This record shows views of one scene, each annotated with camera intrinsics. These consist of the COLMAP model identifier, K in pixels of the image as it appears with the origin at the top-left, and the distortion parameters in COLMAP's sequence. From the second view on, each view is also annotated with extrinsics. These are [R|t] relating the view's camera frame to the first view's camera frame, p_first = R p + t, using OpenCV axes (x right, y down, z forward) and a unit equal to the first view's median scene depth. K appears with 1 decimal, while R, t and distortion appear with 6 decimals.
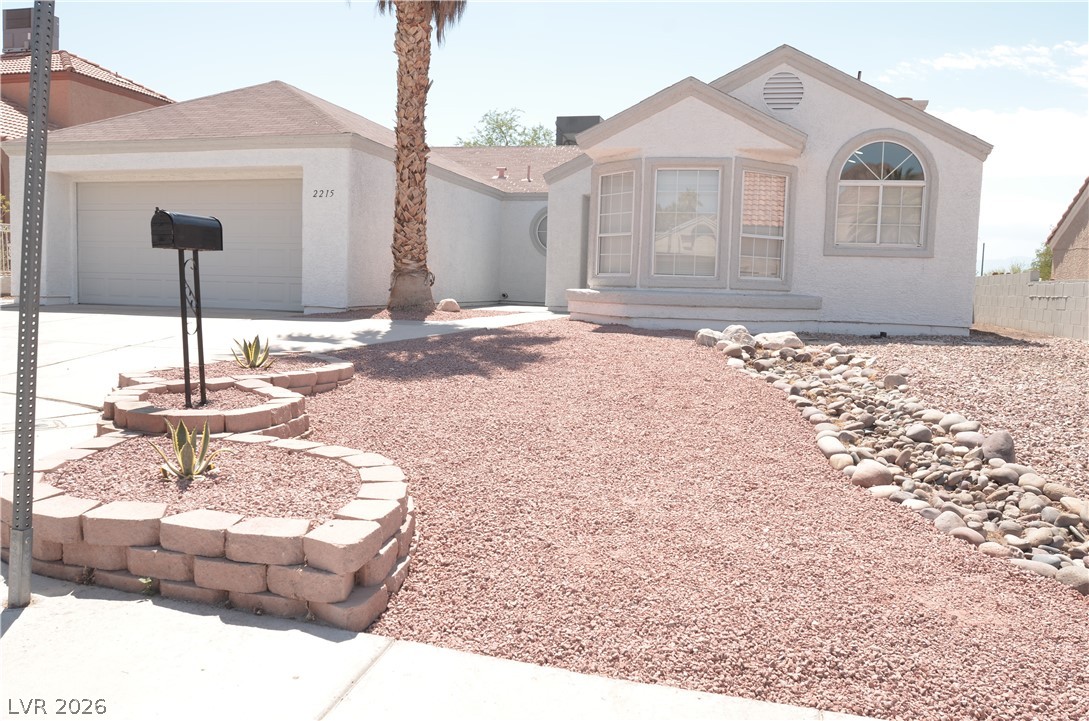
lens RADIAL K [[859.3, 0, 544.9], [0, 859.3, 368.3], [0, 0, 1]] dist [-0.078295, 0.036883]
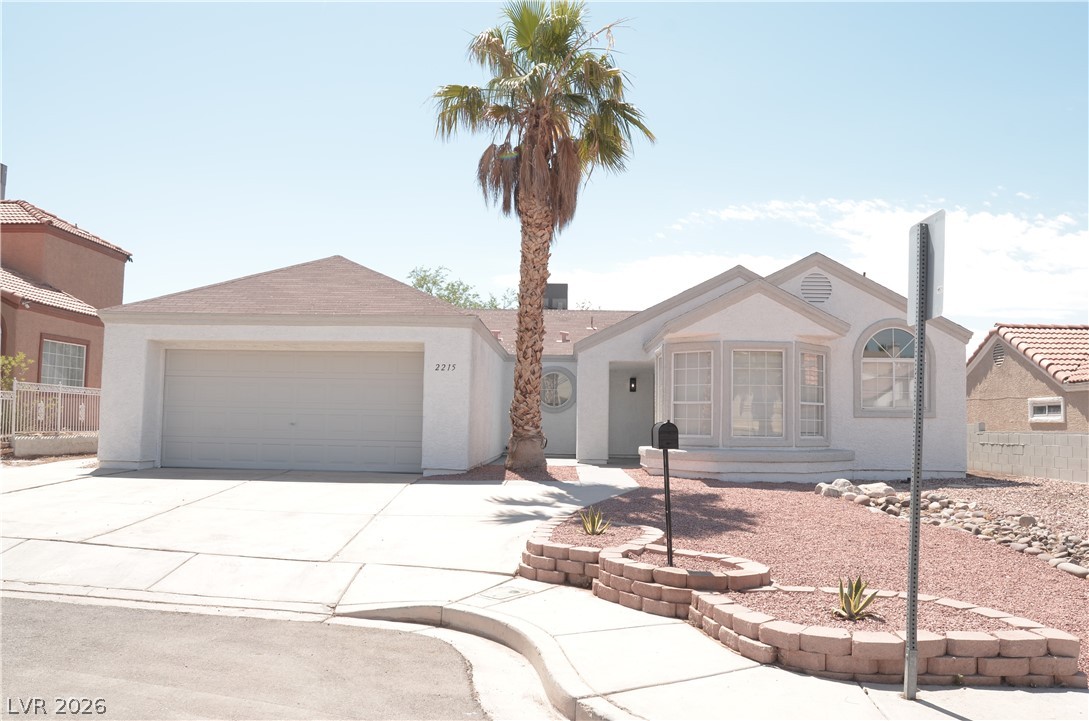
lens RADIAL K [[859.3, 0, 554.7], [0, 859.3, 361.7], [0, 0, 1]] dist [-0.078295, 0.036883]
pose [[0.974531, 0.002469, 0.224239, -0.382554], [0.034271, 0.986554, -0.159805, -0.028239], [-0.221619, 0.163419, 0.961342, -0.118580]]
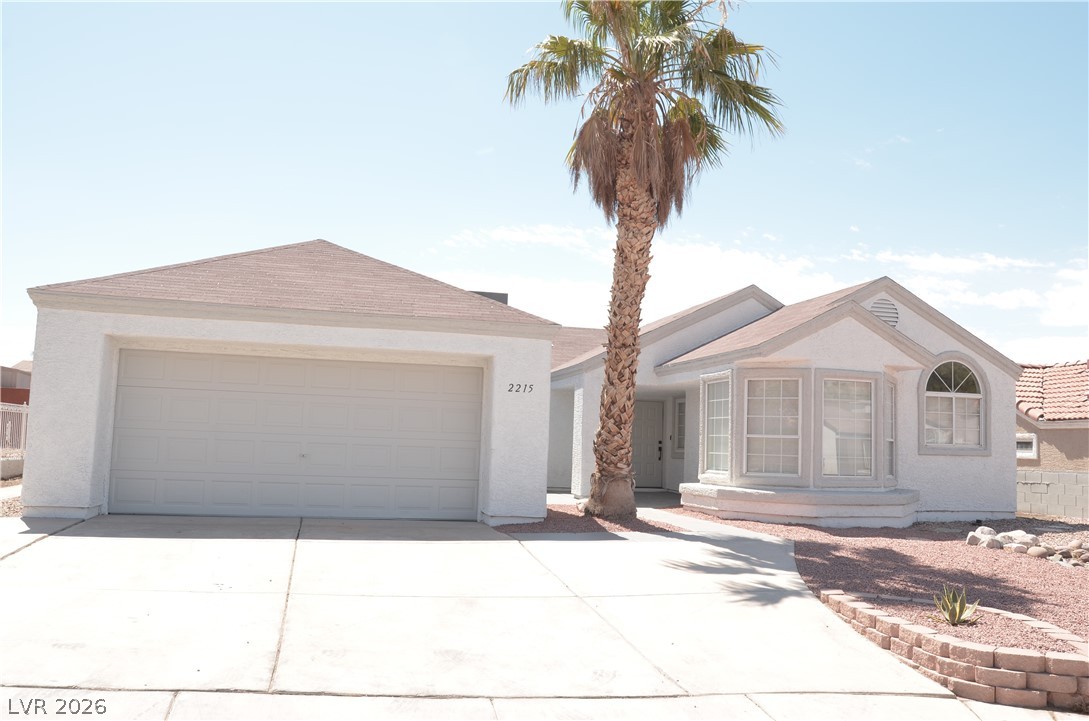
lens RADIAL K [[859.3, 0, 552.7], [0, 859.3, 363.2], [0, 0, 1]] dist [-0.078295, 0.036883]
pose [[0.879165, 0.044783, 0.474409, -0.674936], [0.039030, 0.985462, -0.165354, -0.083255], [-0.474917, 0.163890, 0.864635, 0.210044]]
